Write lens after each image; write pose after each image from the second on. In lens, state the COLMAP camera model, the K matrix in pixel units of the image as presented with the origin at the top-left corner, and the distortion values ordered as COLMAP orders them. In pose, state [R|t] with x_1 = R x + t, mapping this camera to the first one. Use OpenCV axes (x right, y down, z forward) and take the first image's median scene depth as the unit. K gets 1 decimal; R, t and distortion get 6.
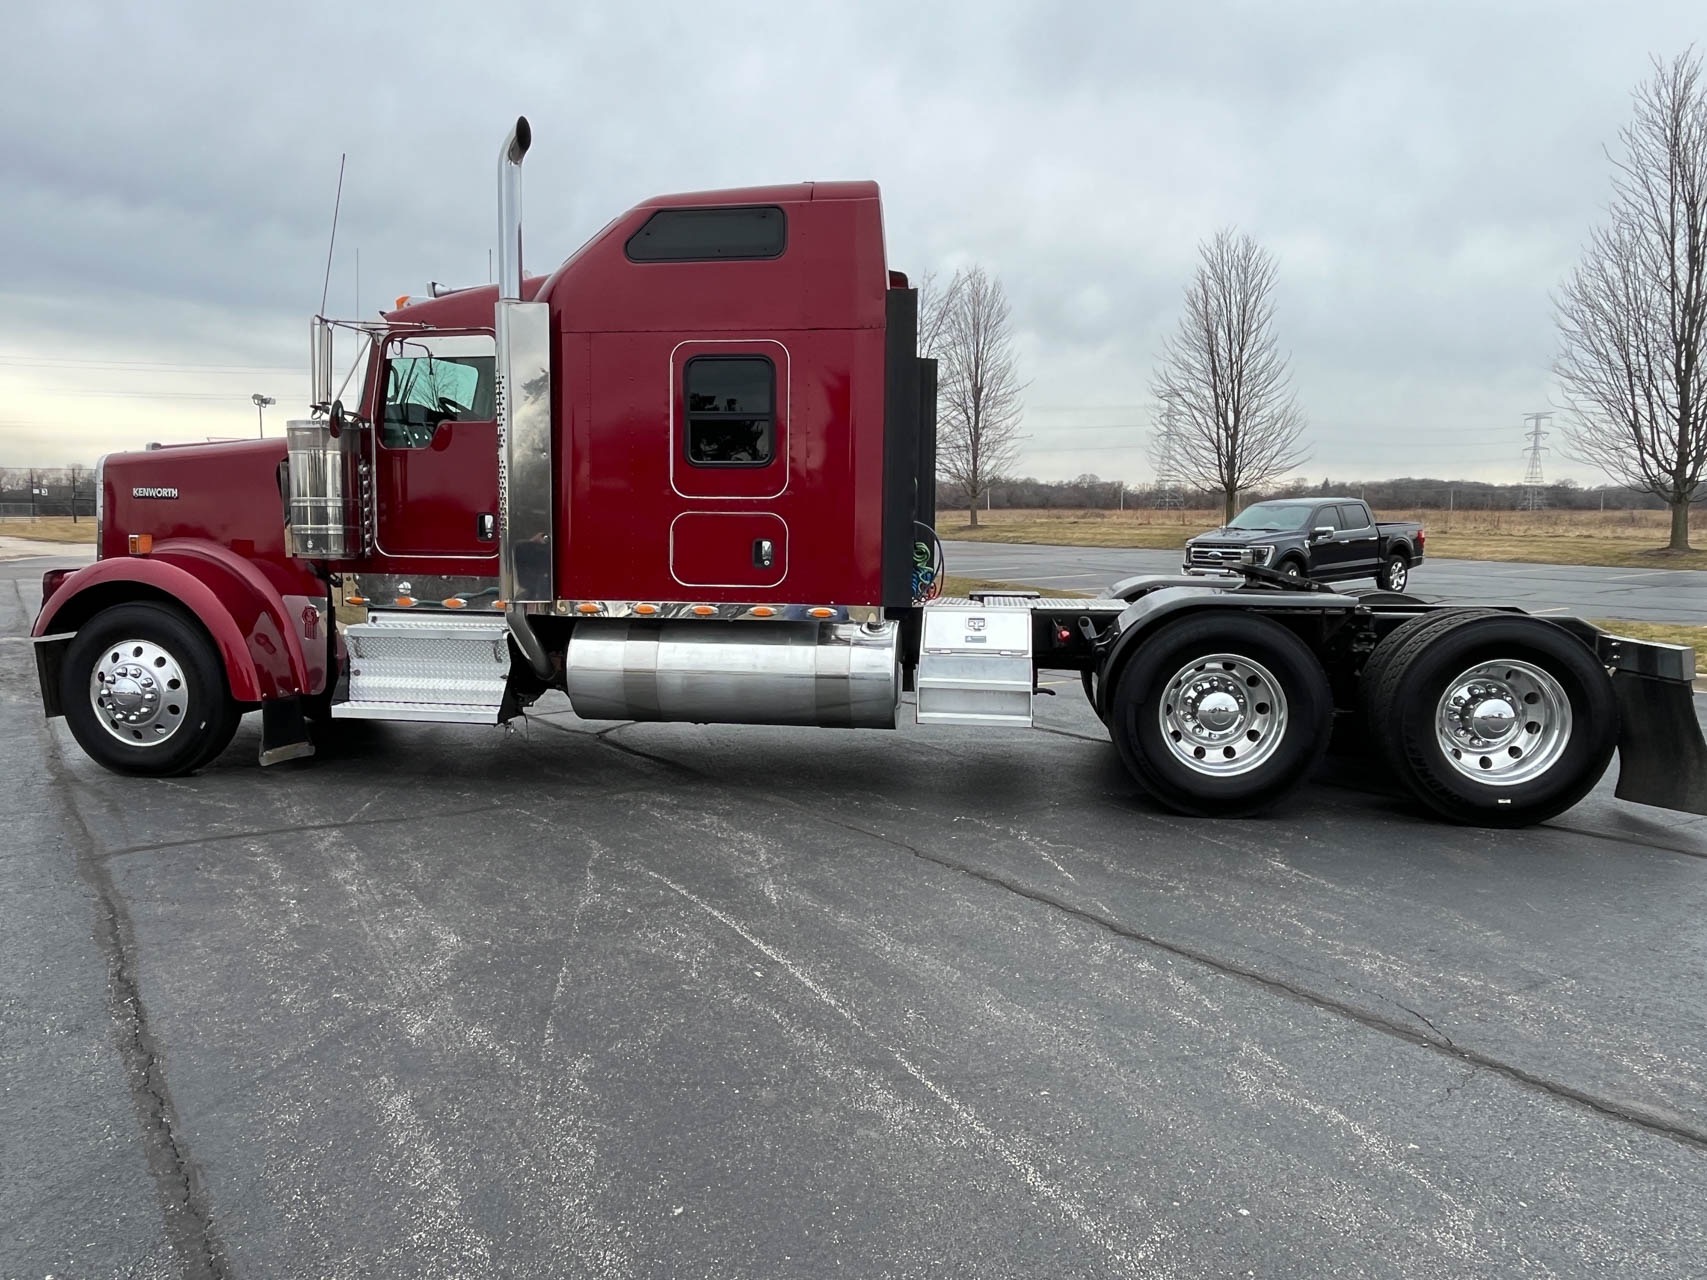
lens RADIAL K [[1327.6, 0, 896.3], [0, 1327.6, 642.7], [0, 0, 1]] dist [-0.011252, -0.008642]
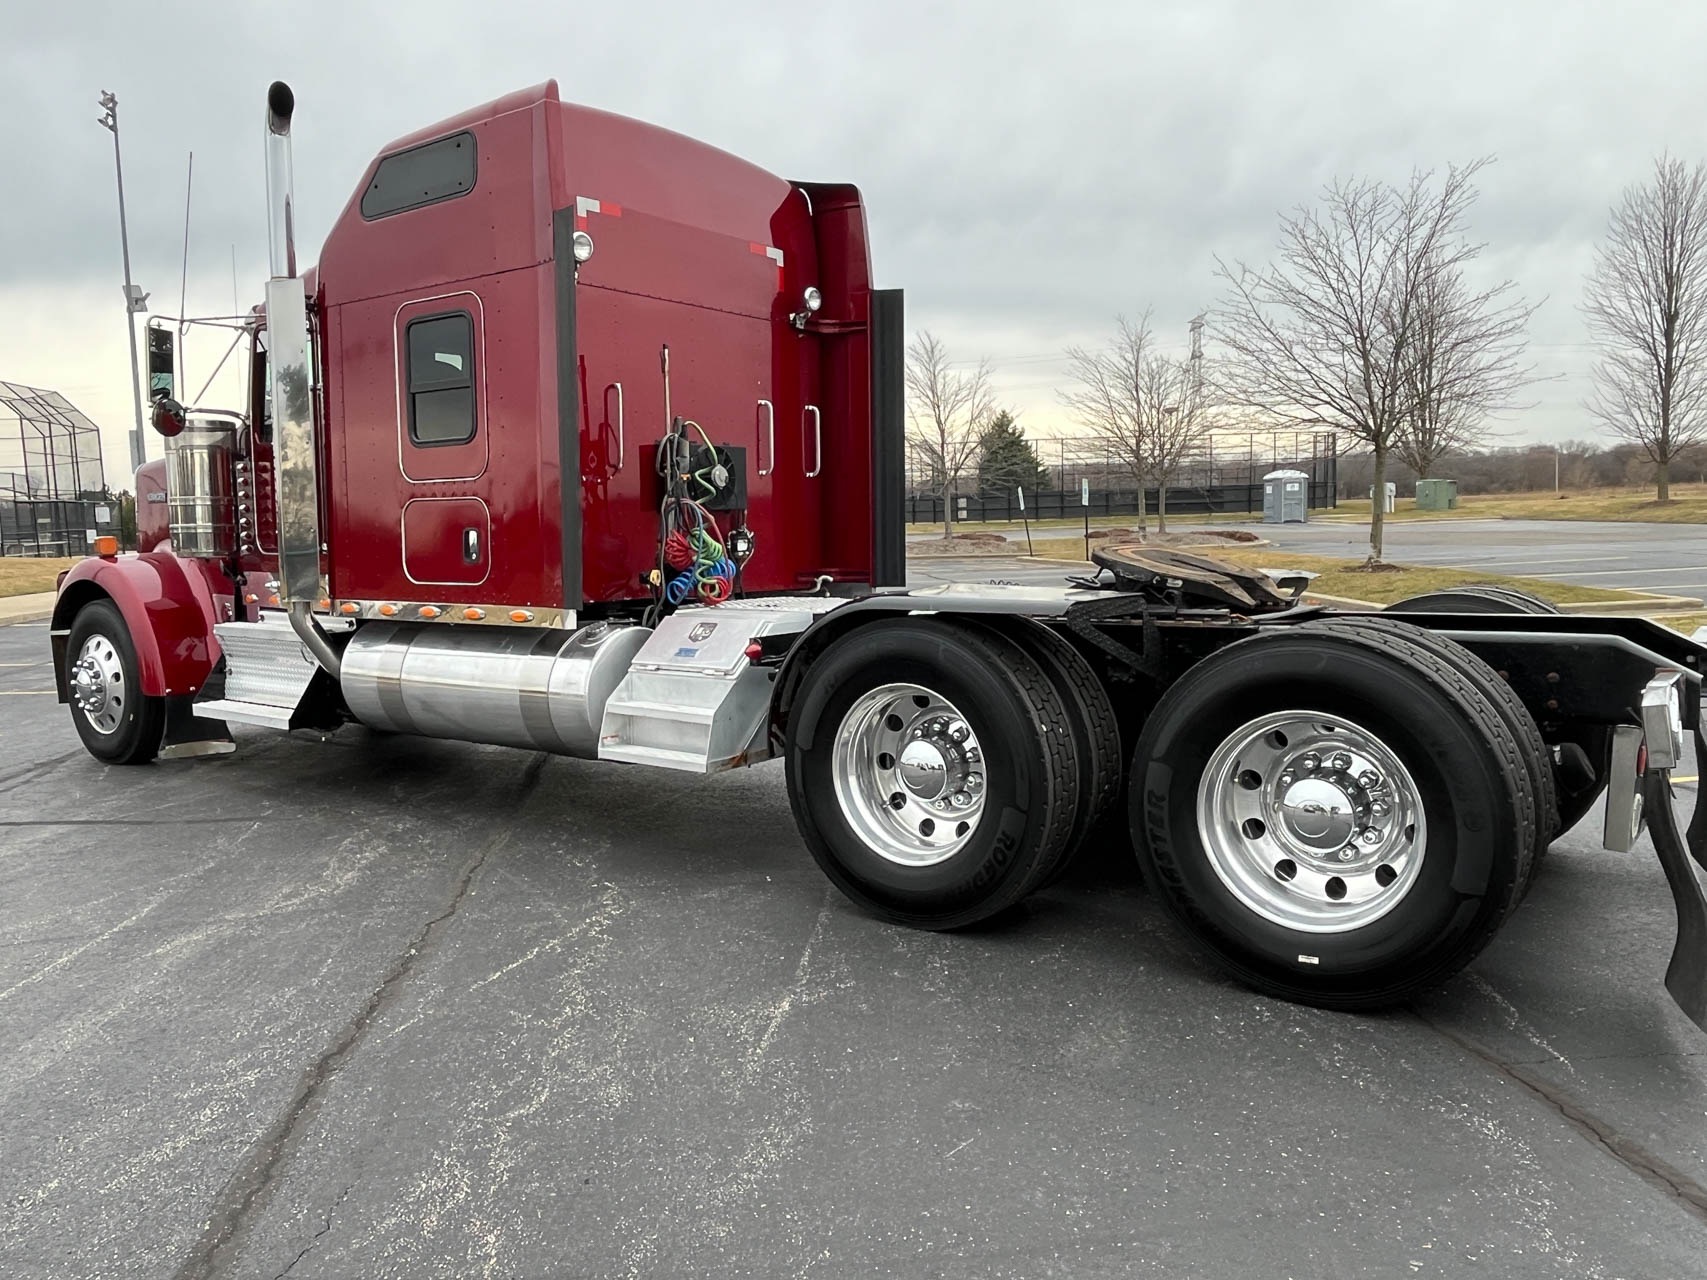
lens RADIAL K [[1461.5, 0, 823.1], [0, 1461.5, 634.7], [0, 0, 1]] dist [-0.001496, 0.003054]
pose [[0.839975, 0.017031, -0.542358, 0.595009], [-0.021301, 0.999772, -0.001595, -0.013681], [0.542207, 0.012892, 0.840146, 0.342097]]
